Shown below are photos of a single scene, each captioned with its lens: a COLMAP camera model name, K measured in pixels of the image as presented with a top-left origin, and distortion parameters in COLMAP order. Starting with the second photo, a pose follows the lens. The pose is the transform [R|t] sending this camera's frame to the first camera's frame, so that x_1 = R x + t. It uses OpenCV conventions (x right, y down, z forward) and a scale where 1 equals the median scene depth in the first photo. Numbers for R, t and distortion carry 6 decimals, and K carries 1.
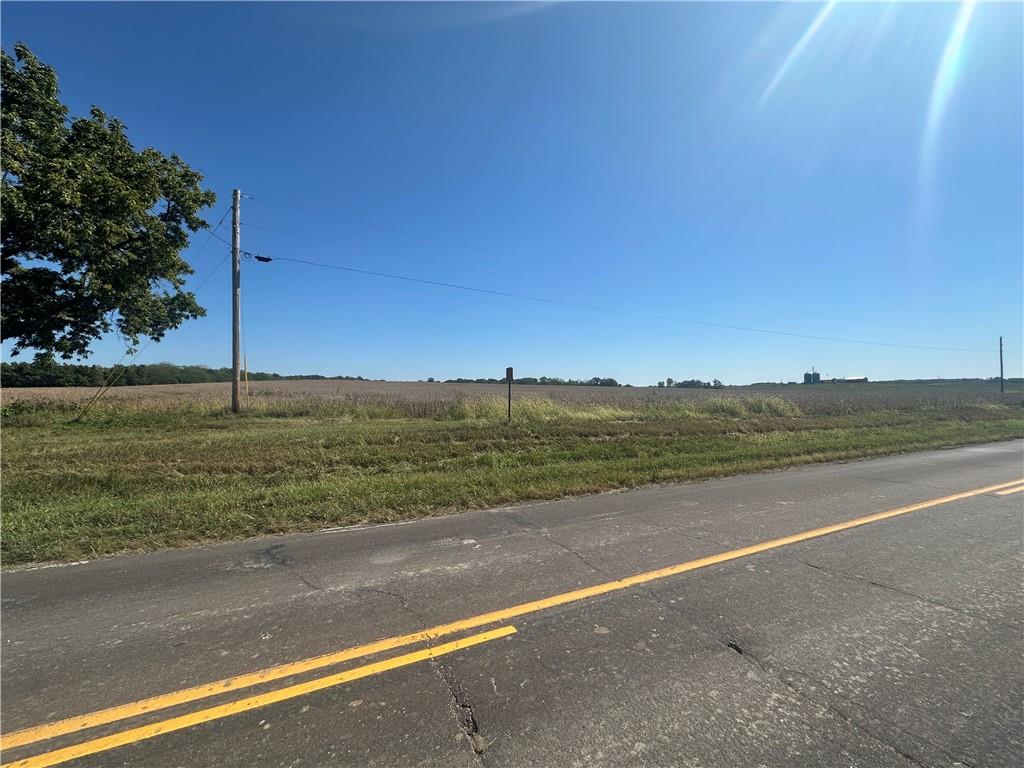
lens RADIAL K [[410.5, 0, 507.0], [0, 410.5, 384.0], [0, 0, 1]] dist [-0.000975, -0.000289]
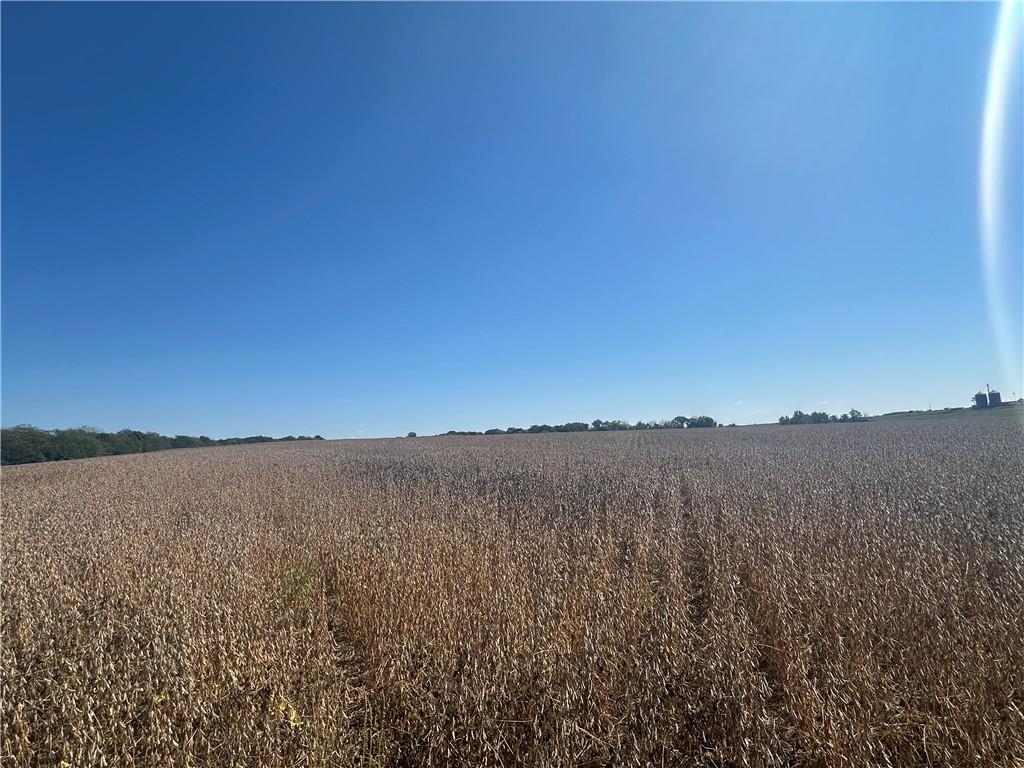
lens RADIAL K [[533.0, 0, 514.0], [0, 533.0, 383.2], [0, 0, 1]] dist [-0.006662, -0.000663]
pose [[0.997918, -0.051947, 0.038237, -0.092976], [0.055436, 0.993767, -0.096719, -0.000376], [-0.032974, 0.098637, 0.994577, 0.125844]]
